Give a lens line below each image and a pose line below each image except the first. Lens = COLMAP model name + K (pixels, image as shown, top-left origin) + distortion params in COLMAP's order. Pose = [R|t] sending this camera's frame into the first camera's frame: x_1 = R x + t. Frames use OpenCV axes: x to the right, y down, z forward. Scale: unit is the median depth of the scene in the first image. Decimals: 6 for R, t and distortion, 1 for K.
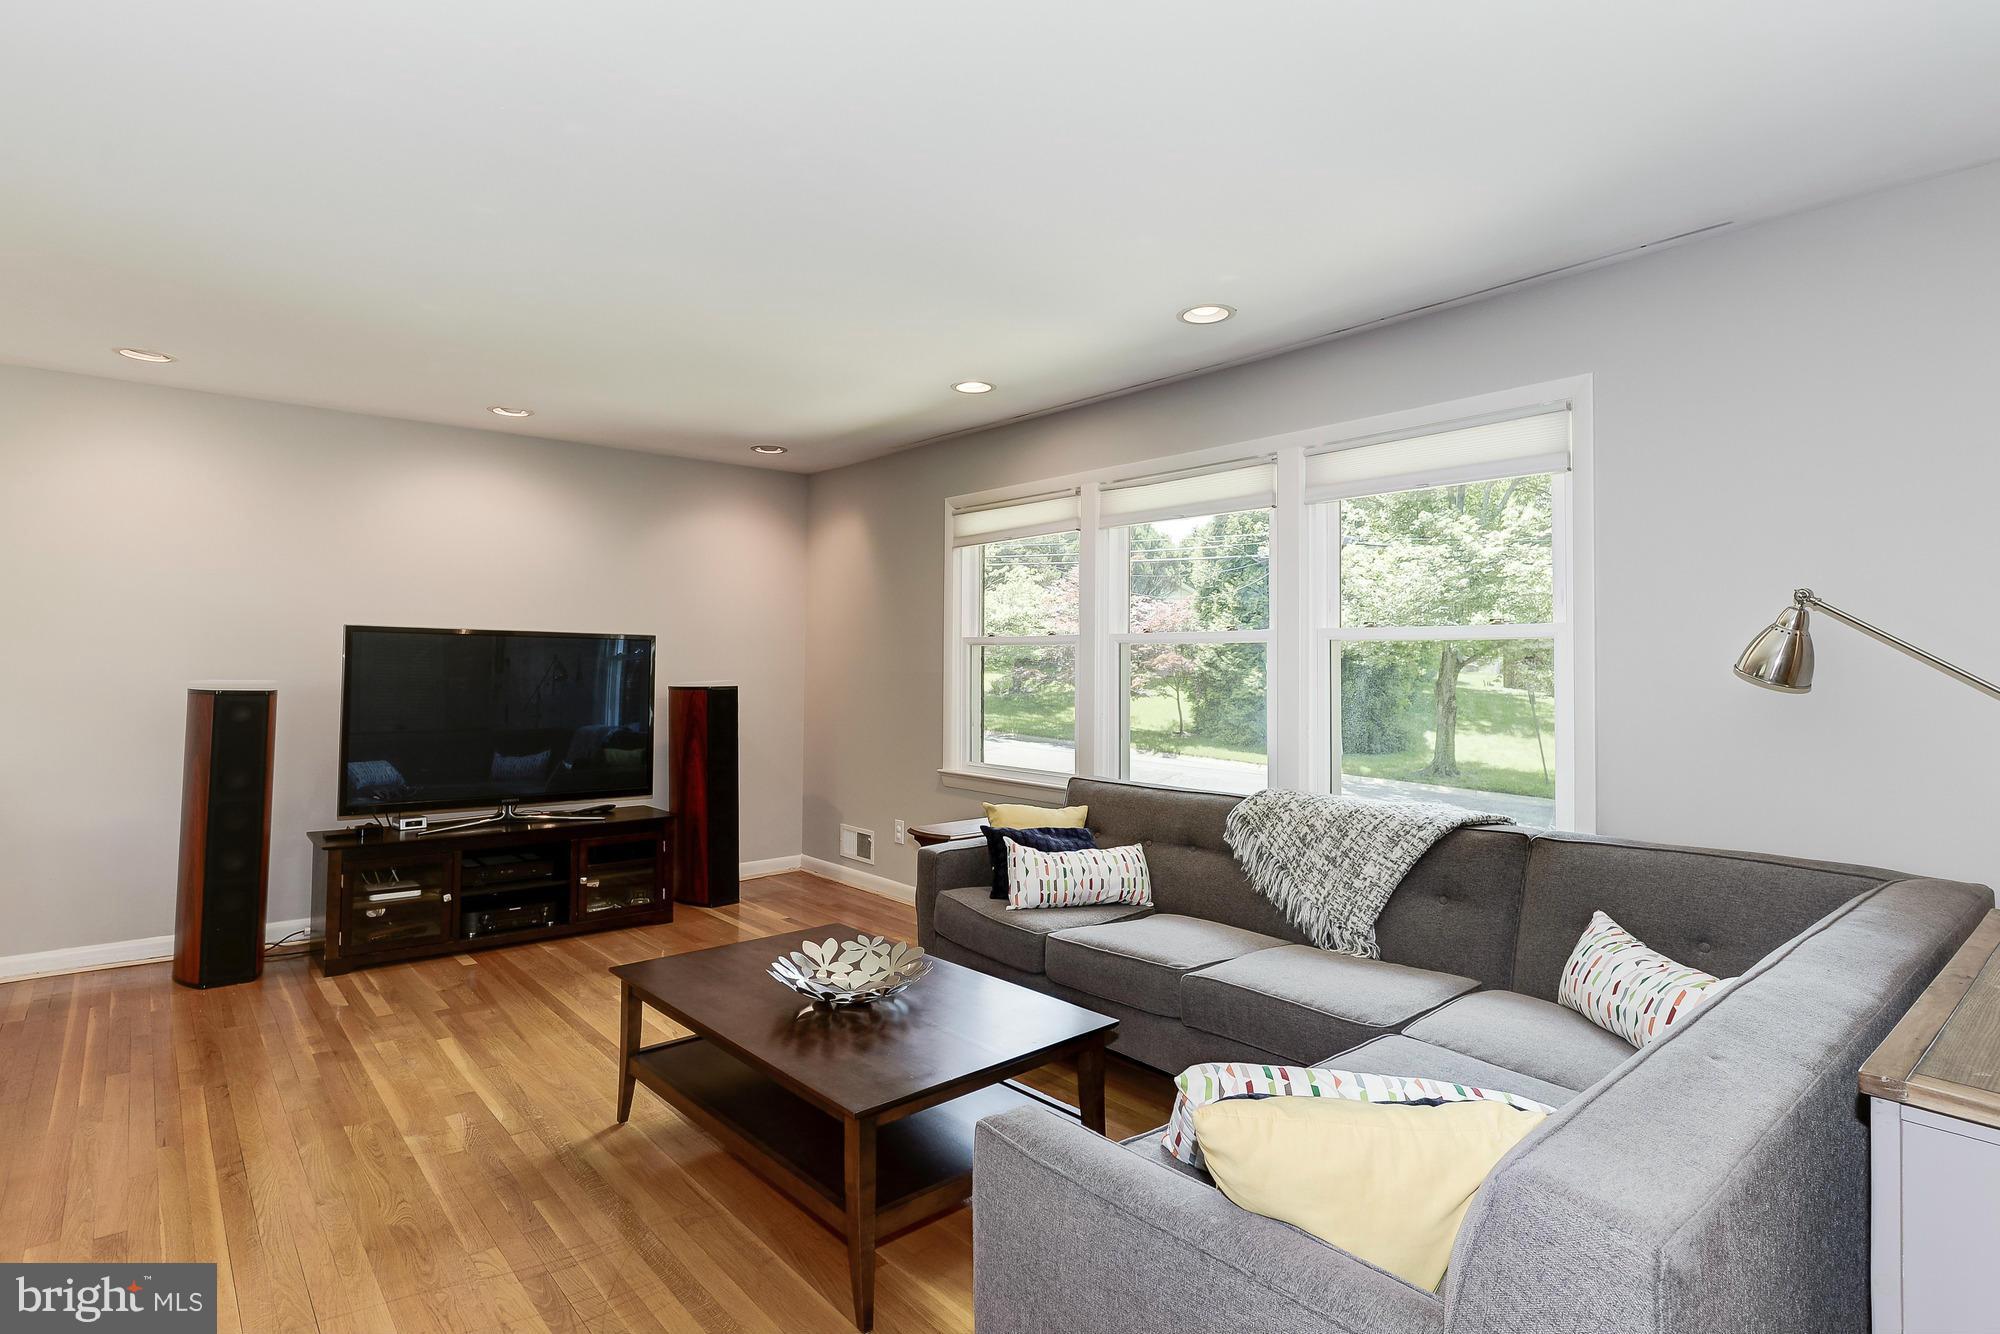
lens RADIAL K [[1017.0, 0, 961.9], [0, 1017.0, 629.6], [0, 0, 1]] dist [-0.005129, 0.001254]
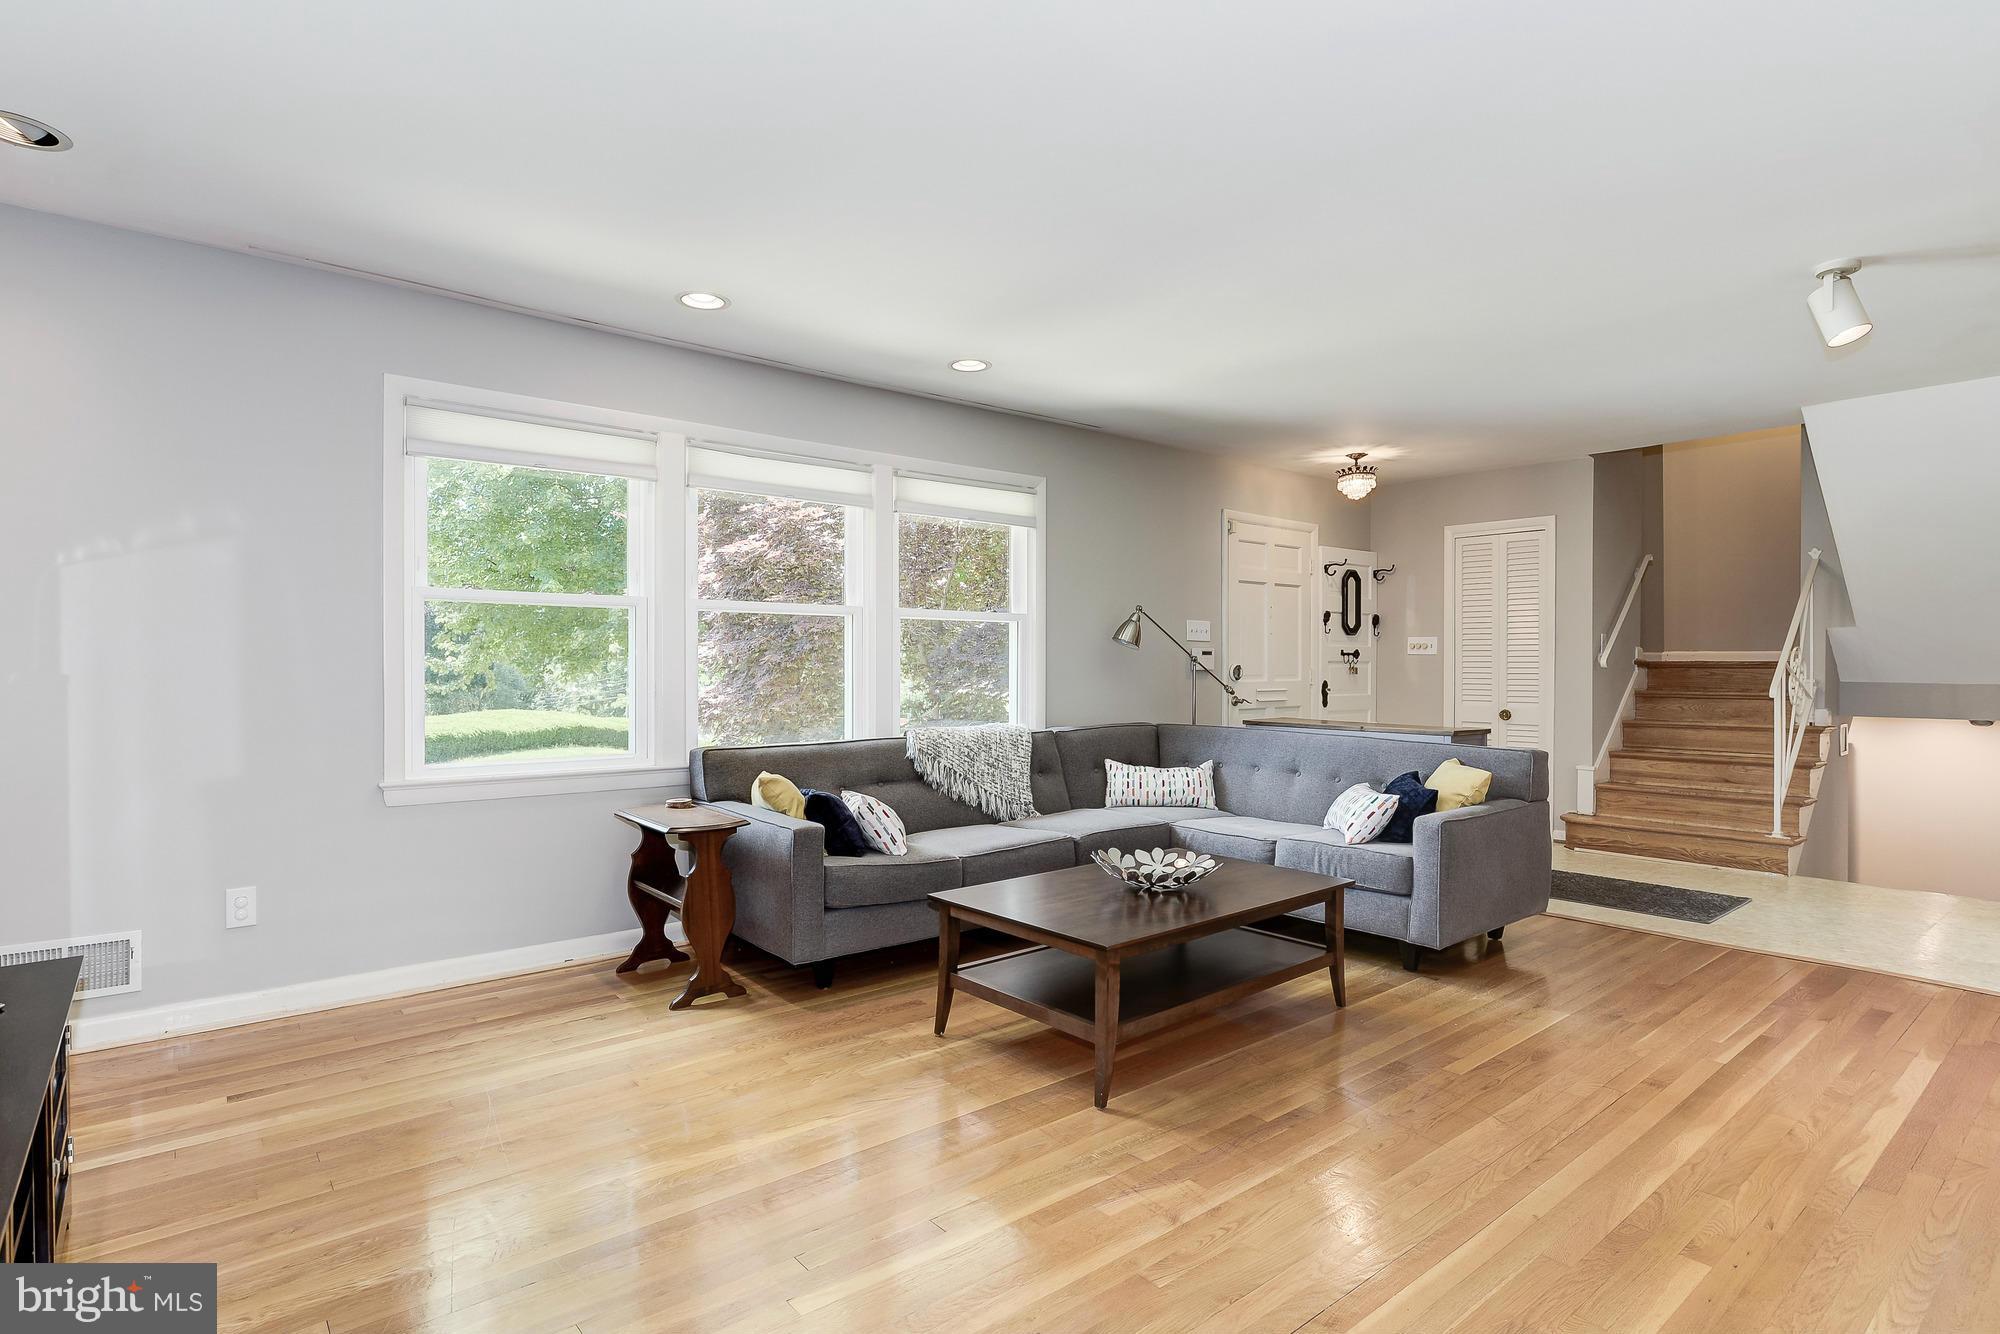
lens RADIAL K [[1017.0, 0, 1000.4], [0, 1017.0, 672.3], [0, 0, 1]] dist [-0.005129, 0.001254]
pose [[0.003655, -0.011765, 0.999924, -1.132221], [-0.032929, 0.999387, 0.011879, 0.073018], [-0.999451, -0.032970, 0.003265, 0.992977]]
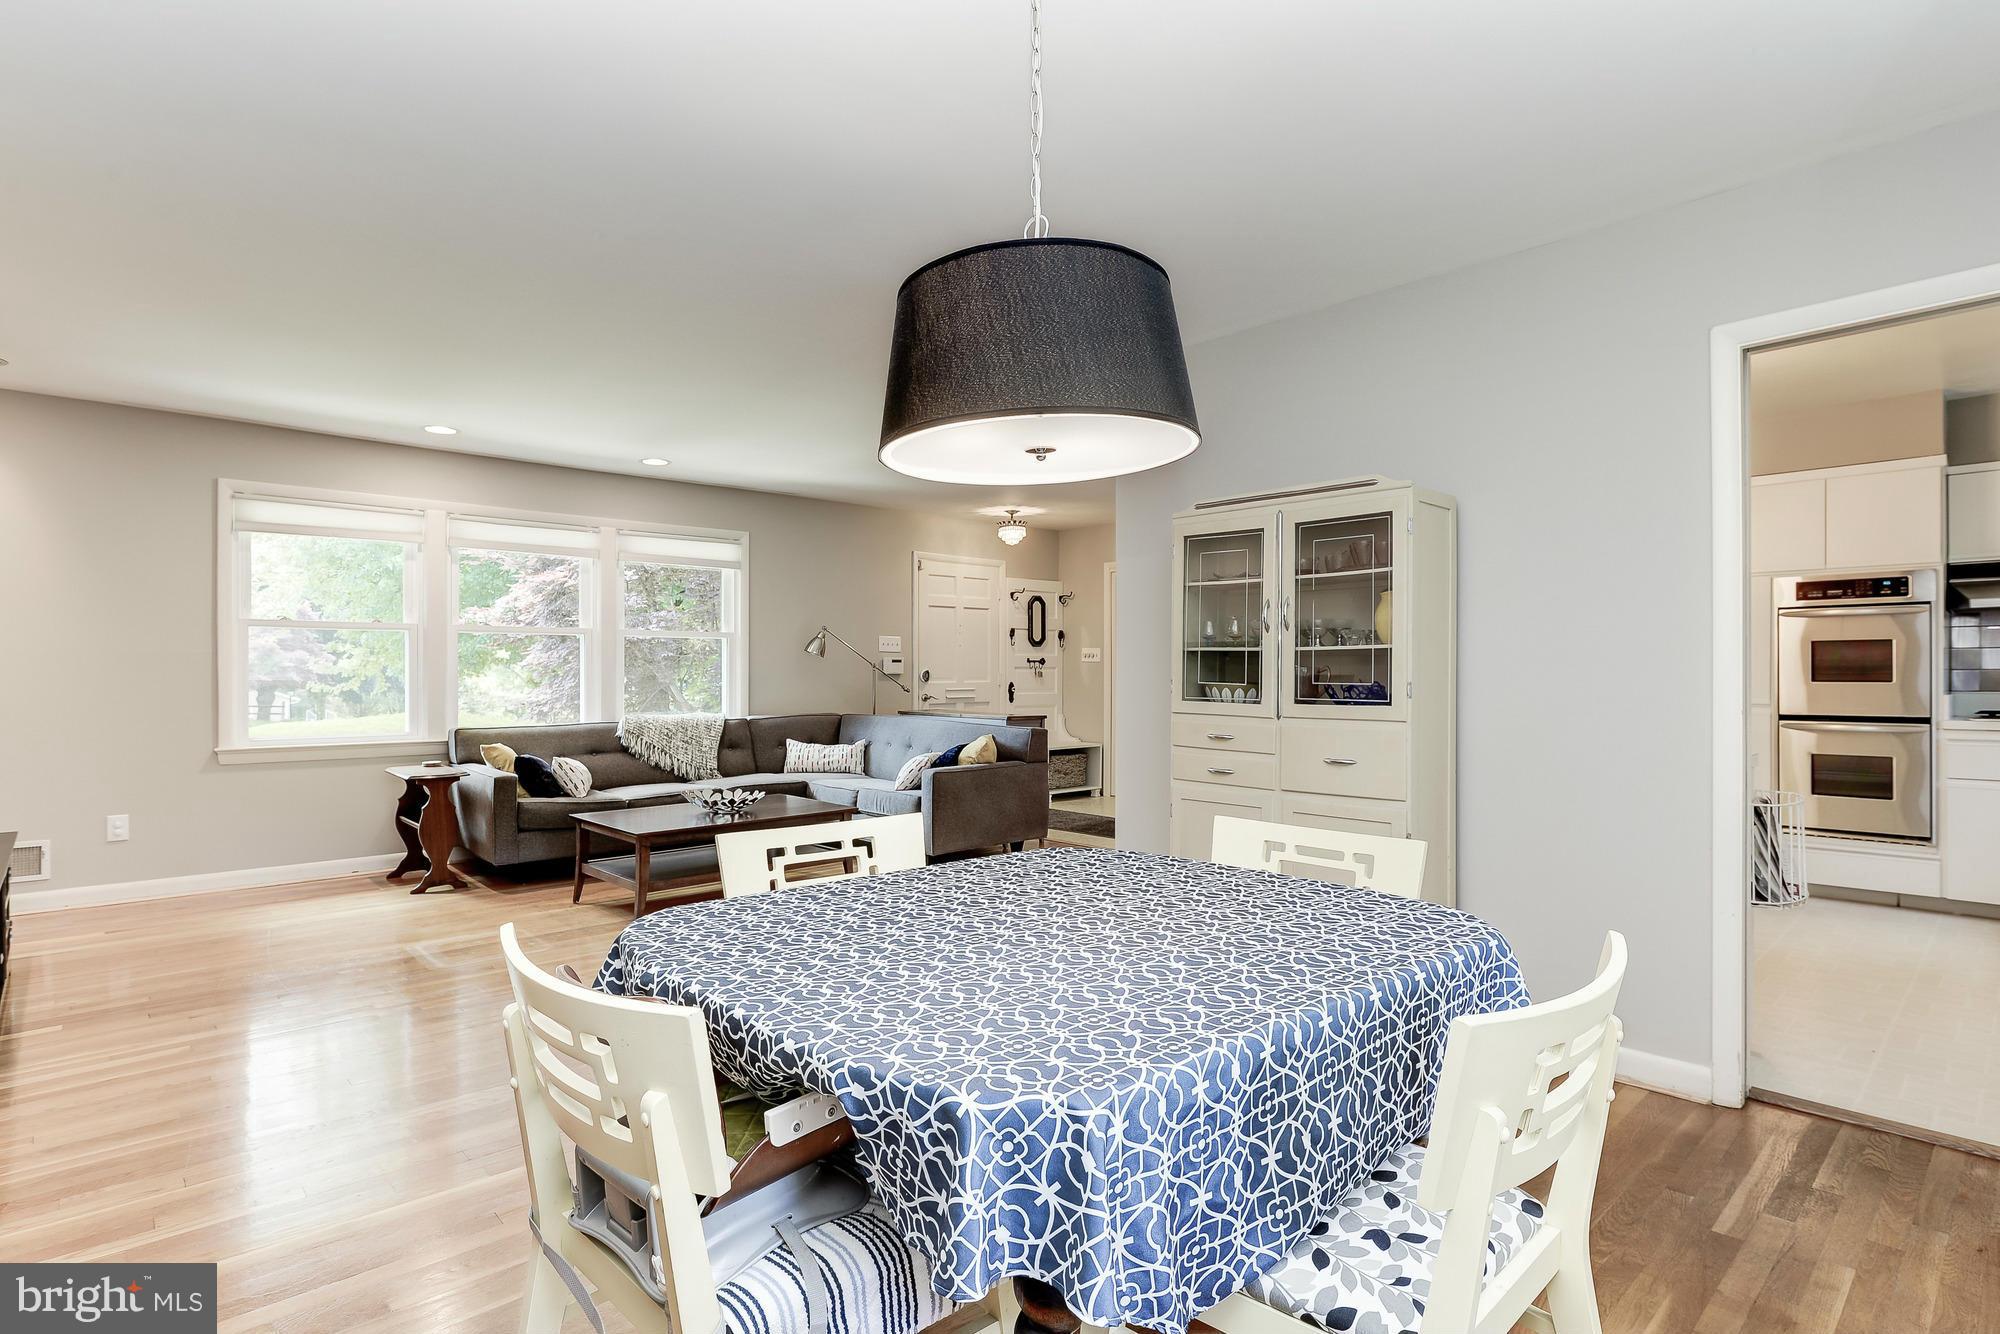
lens RADIAL K [[1017.0, 0, 1004.5], [0, 1017.0, 674.6], [0, 0, 1]] dist [-0.005129, 0.001254]
pose [[-0.056409, -0.010897, 0.998348, -1.766601], [-0.033439, 0.999400, 0.009020, 0.048162], [-0.997848, -0.032875, -0.056739, 0.473143]]
